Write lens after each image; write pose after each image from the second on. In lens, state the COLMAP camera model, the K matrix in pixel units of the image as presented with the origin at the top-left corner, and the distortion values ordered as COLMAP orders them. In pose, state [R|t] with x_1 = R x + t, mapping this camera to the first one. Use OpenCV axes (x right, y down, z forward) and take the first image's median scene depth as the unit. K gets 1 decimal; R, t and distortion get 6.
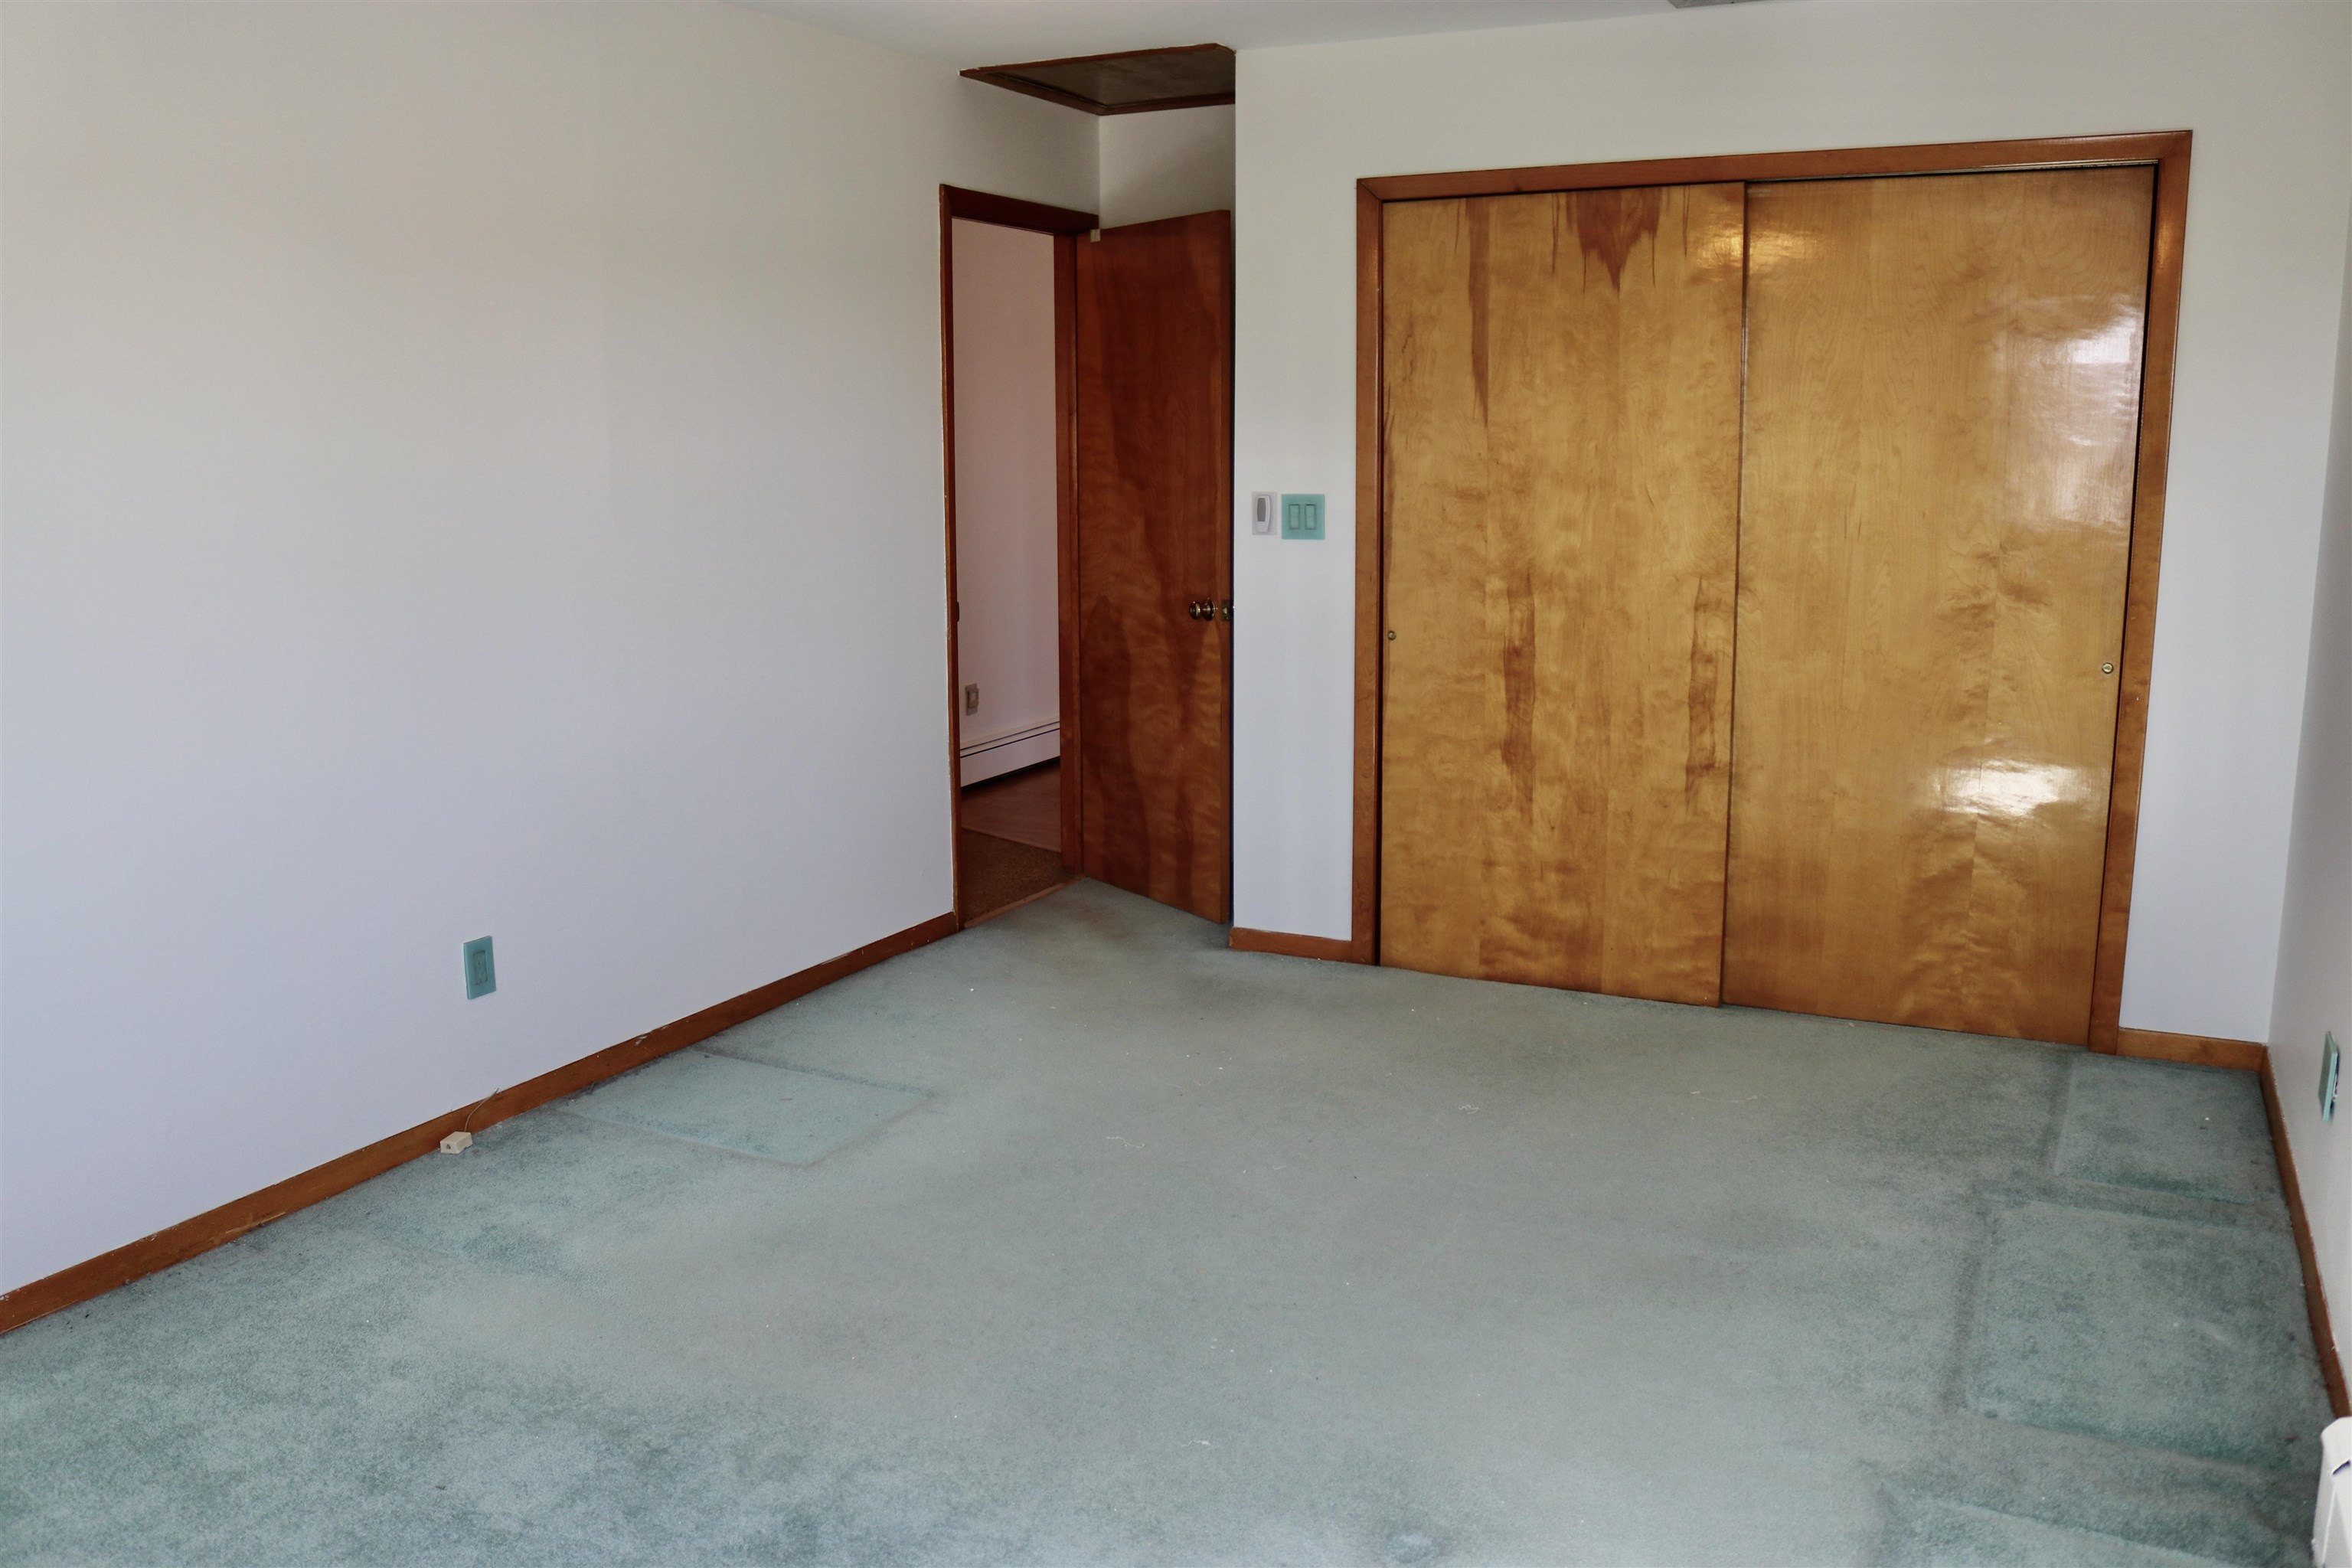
lens RADIAL K [[1955.7, 0, 1129.4], [0, 1955.7, 774.4], [0, 0, 1]] dist [-0.156949, 0.128043]
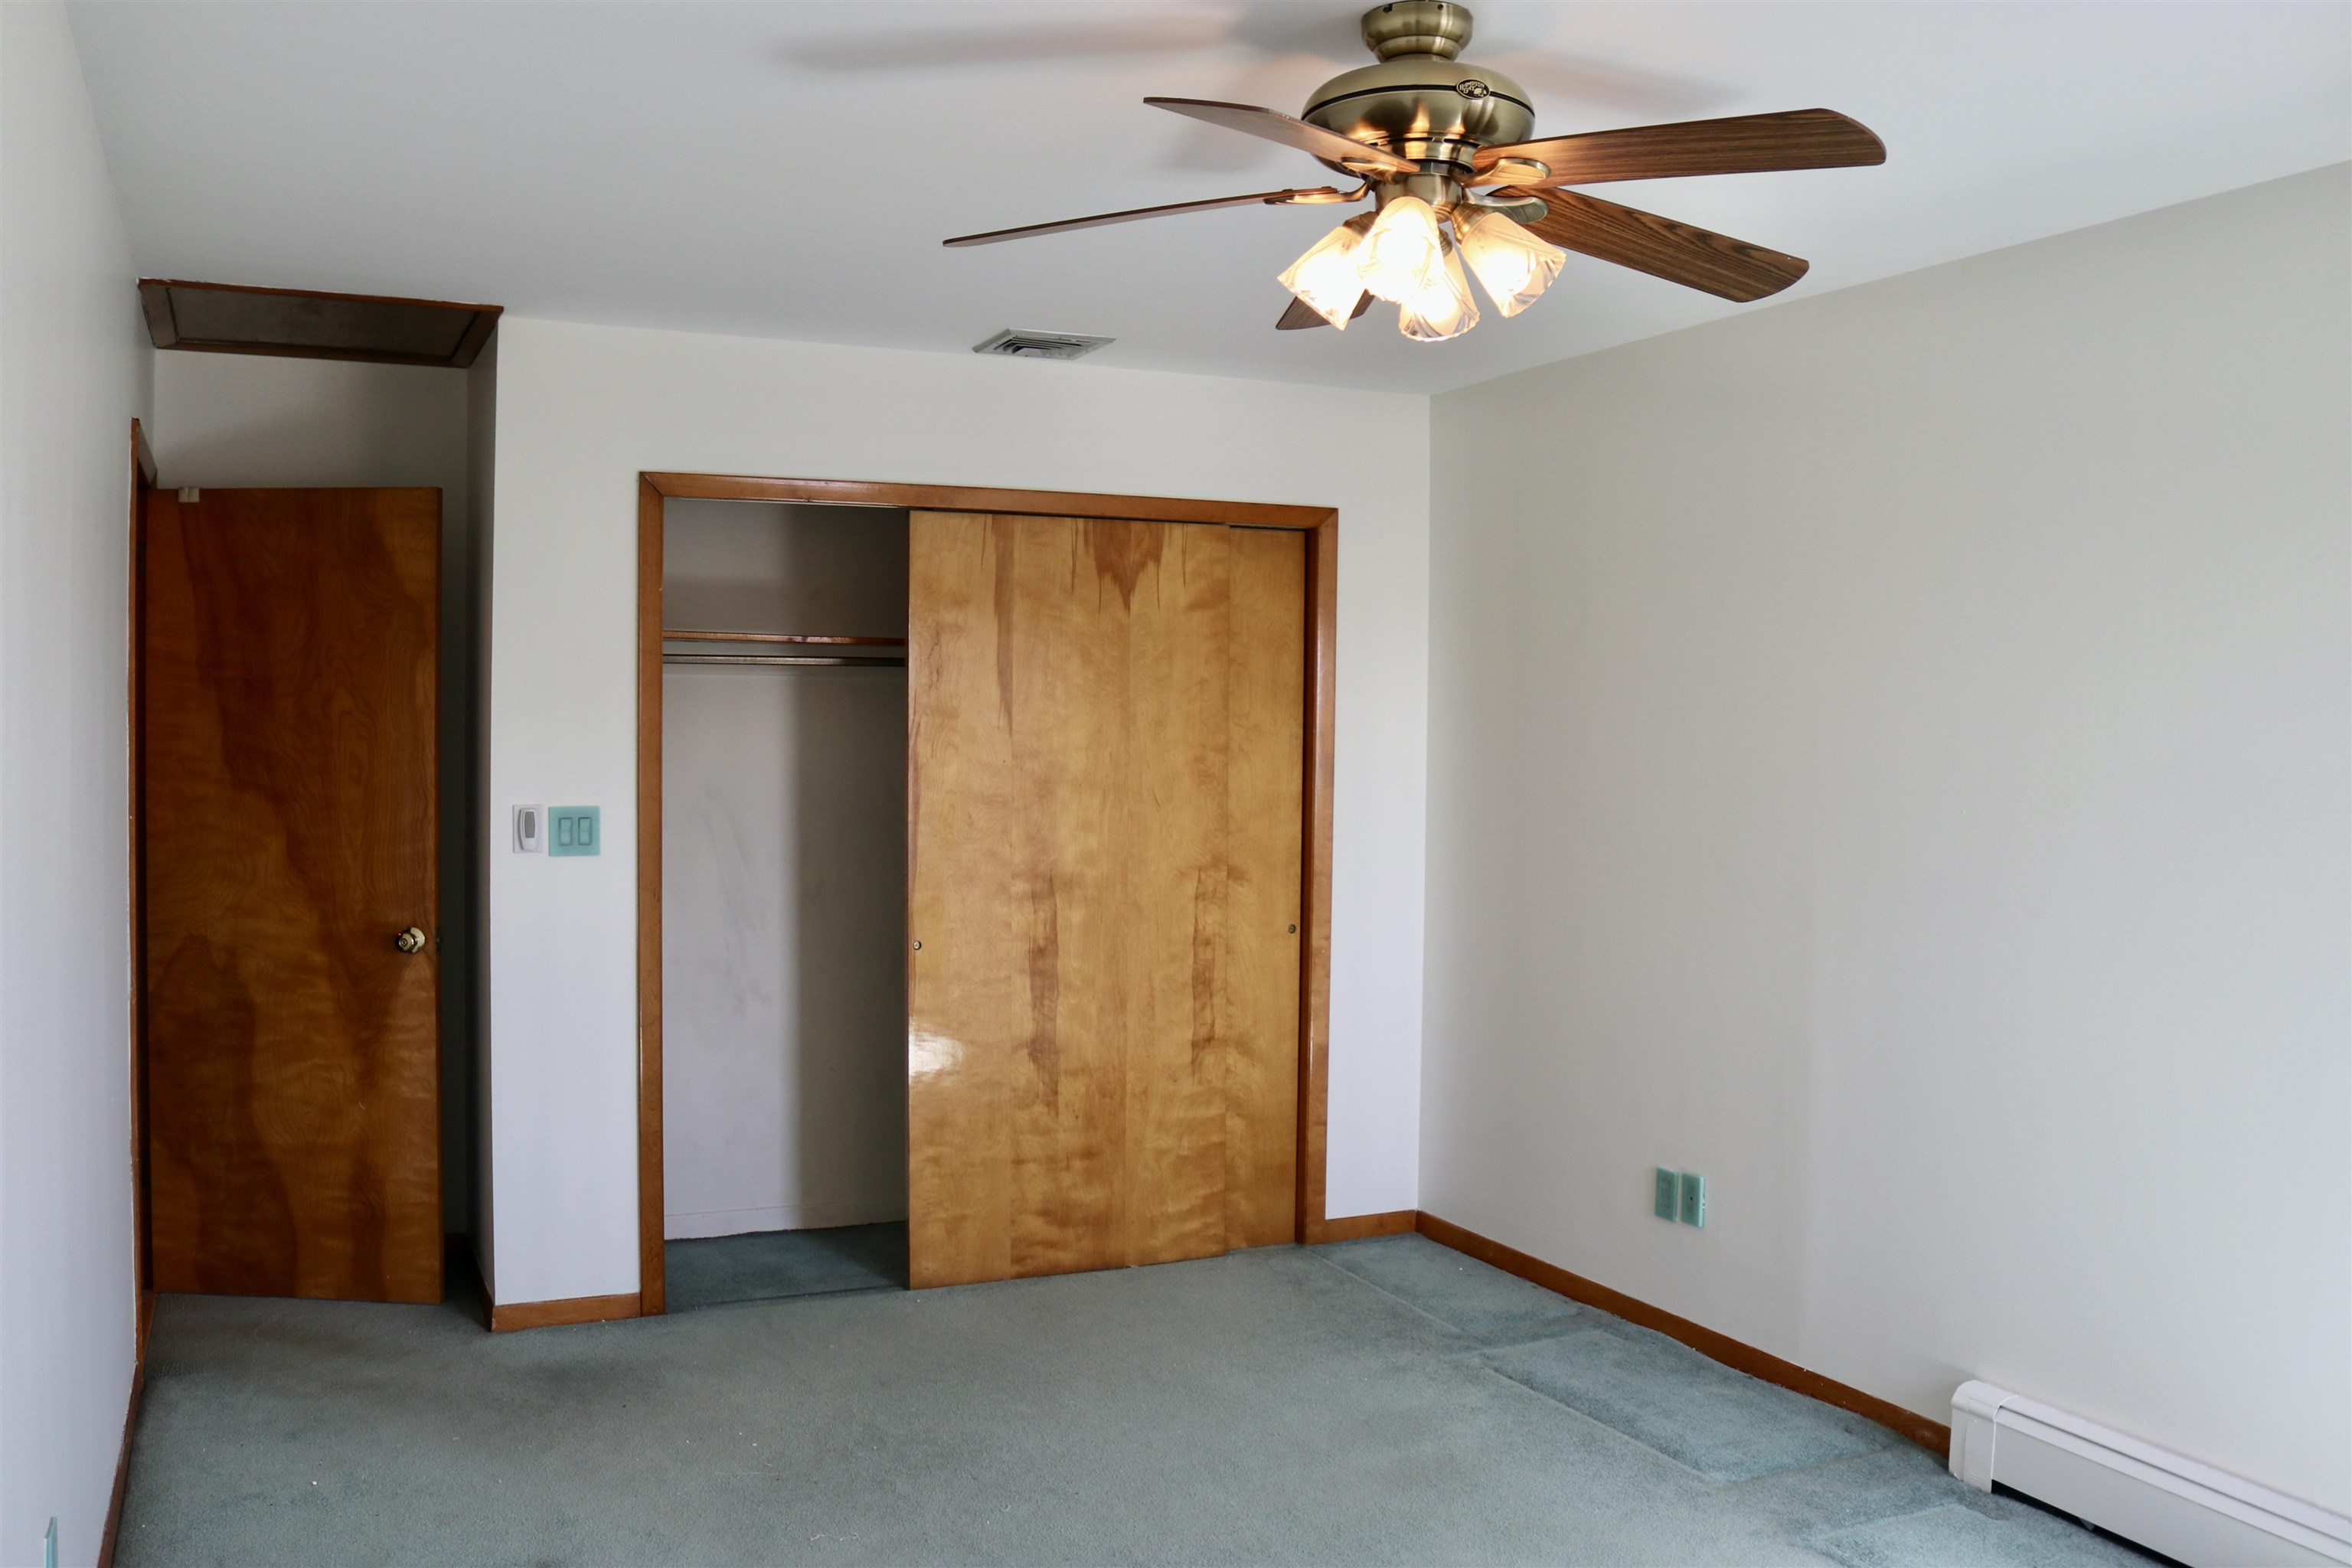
lens RADIAL K [[1932.7, 0, 1128.0], [0, 1932.7, 782.3], [0, 0, 1]] dist [-0.155352, 0.134228]
pose [[0.621978, -0.003572, 0.783027, -0.570453], [0.123818, 0.987857, -0.093845, -0.049434], [-0.773184, 0.155322, 0.614868, 0.317630]]
